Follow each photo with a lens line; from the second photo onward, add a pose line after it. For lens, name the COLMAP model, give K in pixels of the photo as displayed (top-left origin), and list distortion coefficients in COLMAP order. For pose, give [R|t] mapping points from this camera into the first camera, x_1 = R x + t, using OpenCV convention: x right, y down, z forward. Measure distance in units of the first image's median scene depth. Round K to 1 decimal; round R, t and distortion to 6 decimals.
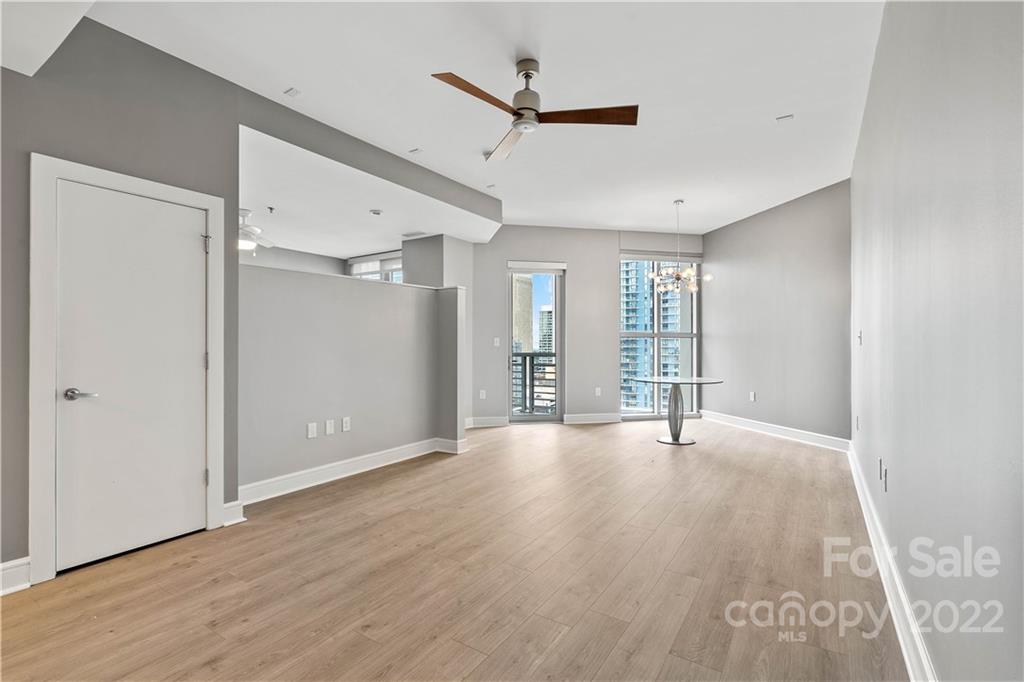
lens RADIAL K [[469.9, 0, 512.0], [0, 469.9, 341.0], [0, 0, 1]] dist [-0.000395, -0.000038]
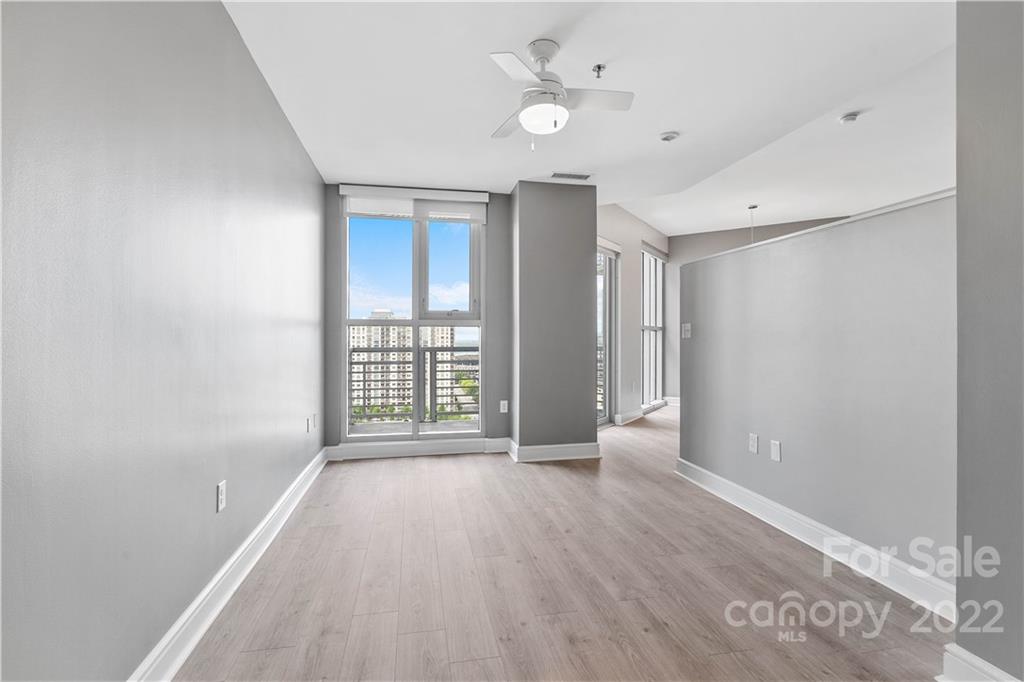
lens RADIAL K [[492.8, 0, 518.8], [0, 492.8, 334.6], [0, 0, 1]] dist [-0.018887, 0.000024]
pose [[0.697623, 0.006571, 0.716435, -0.662391], [-0.008566, 0.999963, -0.000830, 0.005441], [-0.716414, -0.005558, 0.697653, 0.458099]]
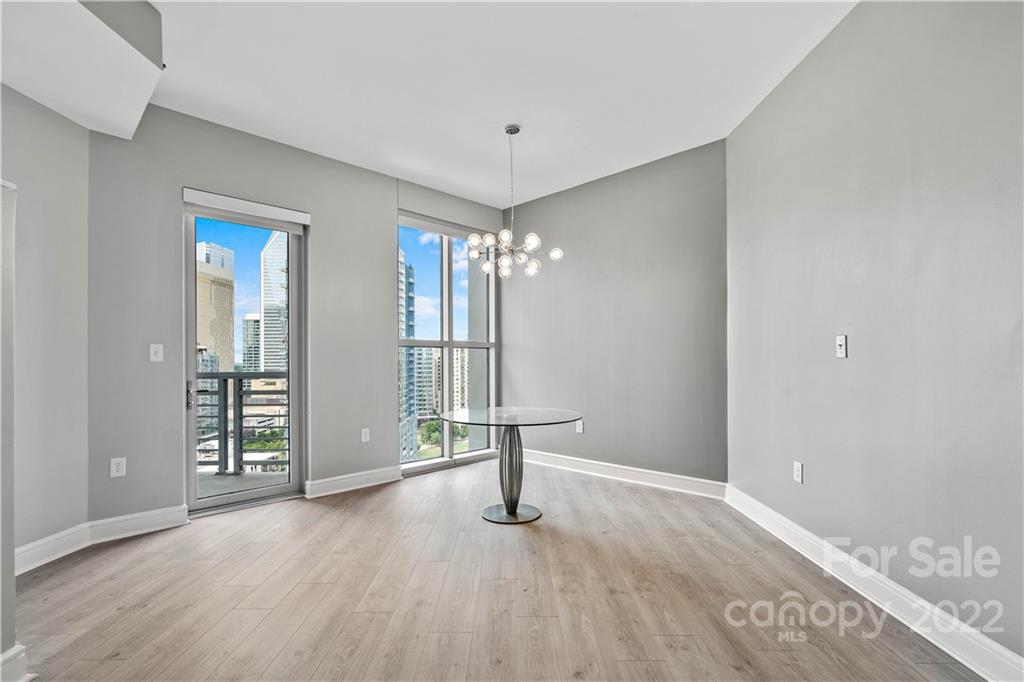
lens RADIAL K [[471.1, 0, 509.9], [0, 471.1, 360.8], [0, 0, 1]] dist [-0.002161, -0.000010]
pose [[0.839798, -0.004722, 0.542878, 0.008829], [-0.002596, 0.999916, 0.012713, 0.002895], [-0.542892, -0.012085, 0.839715, 0.371558]]
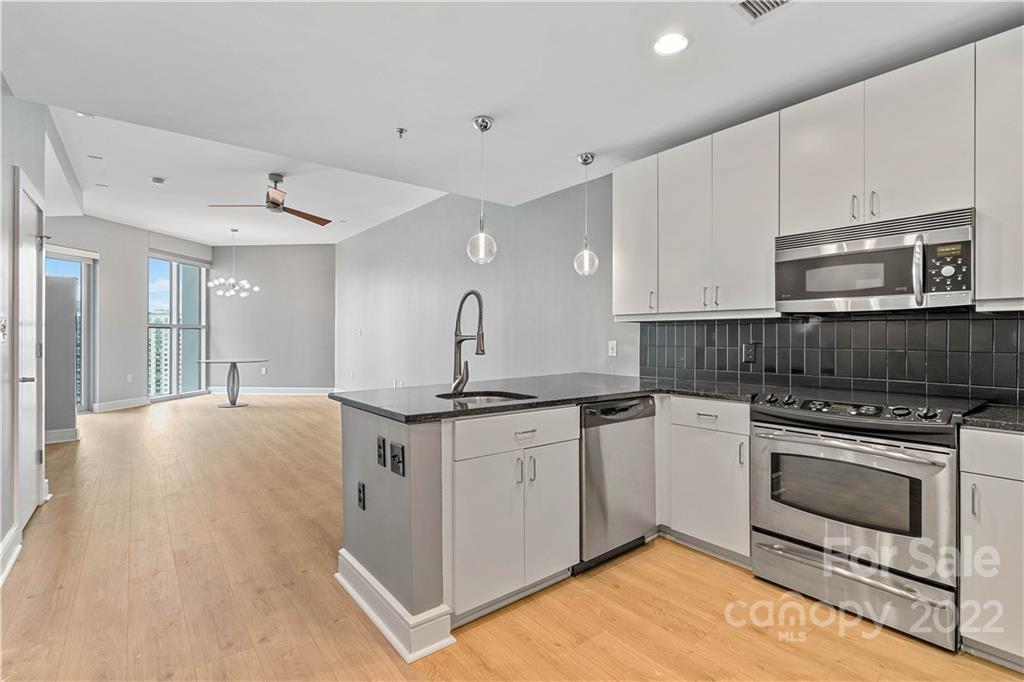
lens RADIAL K [[469.9, 0, 512.0], [0, 469.9, 341.0], [0, 0, 1]] dist [-0.000395, -0.000038]
pose [[0.315785, -0.008575, 0.948792, -0.534323], [-0.015292, 0.999783, 0.014125, -0.005236], [-0.948707, -0.018970, 0.315586, -0.154530]]
